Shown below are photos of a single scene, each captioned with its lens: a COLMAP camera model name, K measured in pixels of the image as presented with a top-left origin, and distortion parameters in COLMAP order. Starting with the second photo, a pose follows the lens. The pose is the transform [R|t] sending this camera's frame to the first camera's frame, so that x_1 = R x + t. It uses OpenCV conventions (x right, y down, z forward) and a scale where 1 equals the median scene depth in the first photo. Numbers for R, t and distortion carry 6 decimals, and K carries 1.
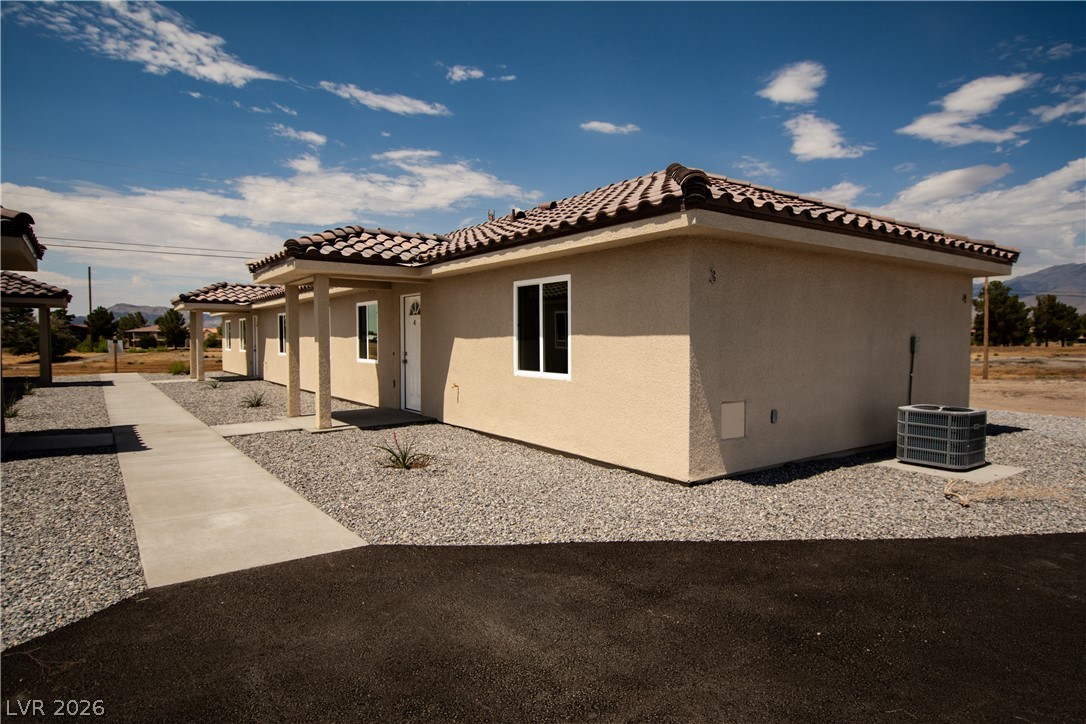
lens RADIAL K [[622.0, 0, 561.5], [0, 622.0, 345.0], [0, 0, 1]] dist [0.004568, -0.019937]
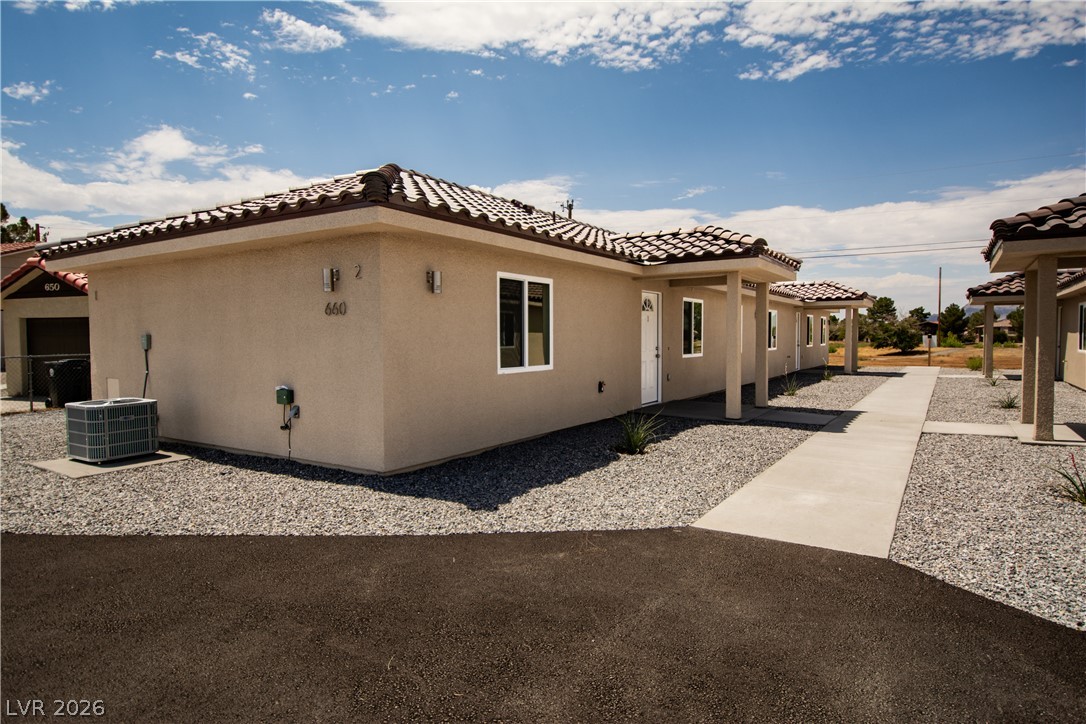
lens RADIAL K [[622.0, 0, 561.5], [0, 622.0, 345.0], [0, 0, 1]] dist [0.004568, -0.019937]
pose [[0.349379, 0.010107, -0.936927, 0.356258], [-0.003181, 0.999949, 0.009601, 0.001842], [0.936976, -0.000374, 0.349393, 0.227900]]
